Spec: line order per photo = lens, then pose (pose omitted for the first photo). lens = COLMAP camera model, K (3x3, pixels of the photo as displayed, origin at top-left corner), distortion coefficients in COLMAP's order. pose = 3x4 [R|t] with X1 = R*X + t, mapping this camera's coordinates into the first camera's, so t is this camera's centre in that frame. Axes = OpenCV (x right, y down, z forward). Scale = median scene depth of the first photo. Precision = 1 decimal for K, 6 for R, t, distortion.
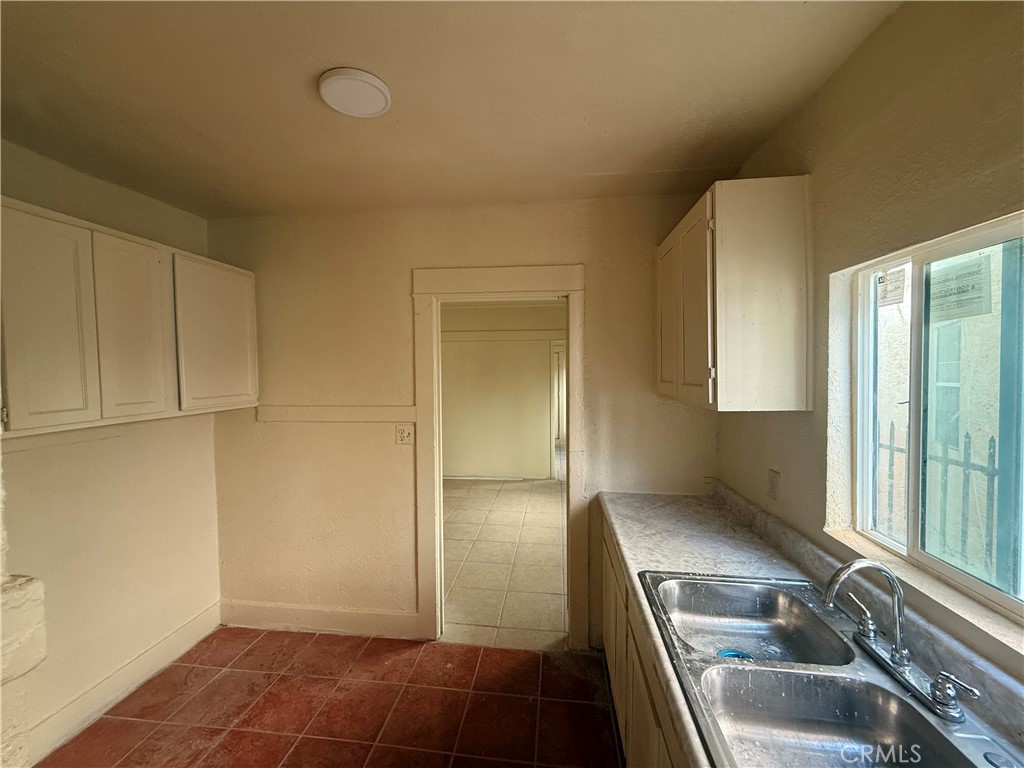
lens RADIAL K [[404.6, 0, 510.6], [0, 404.6, 383.4], [0, 0, 1]] dist [-0.001054, 0.000164]
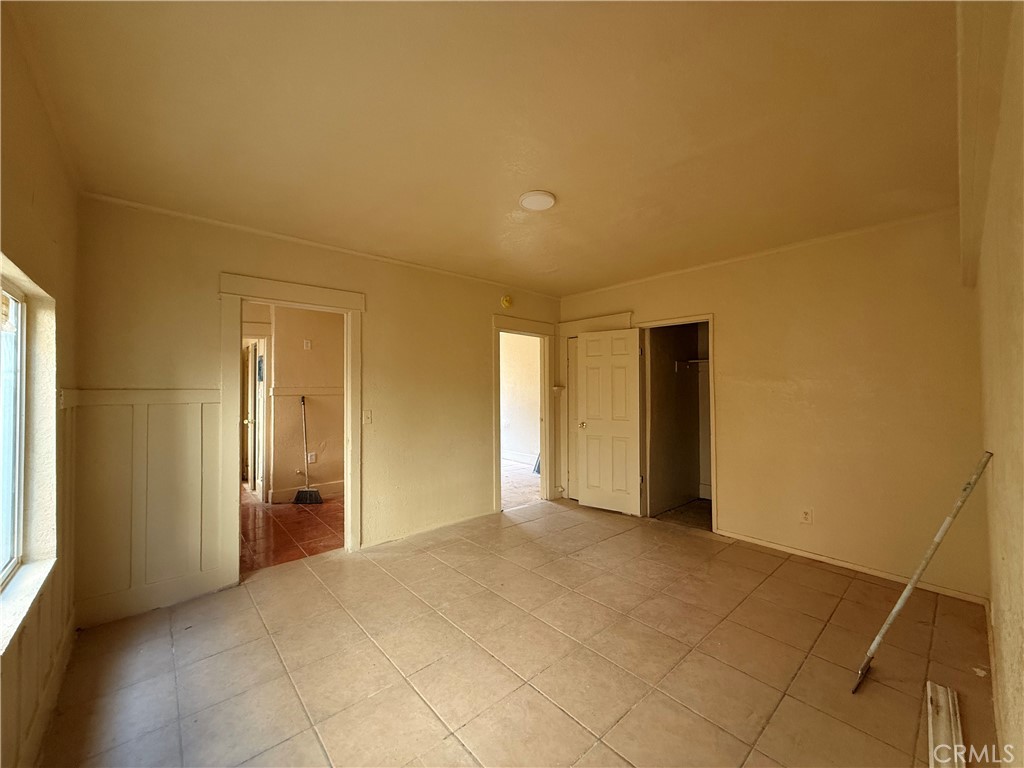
lens RADIAL K [[404.6, 0, 512.3], [0, 404.6, 381.9], [0, 0, 1]] dist [-0.001054, 0.000164]
pose [[-0.664754, -0.001305, -0.747062, 0.744772], [-0.012067, 0.999887, 0.008991, 0.014117], [0.746965, 0.014991, -0.664694, 3.532146]]
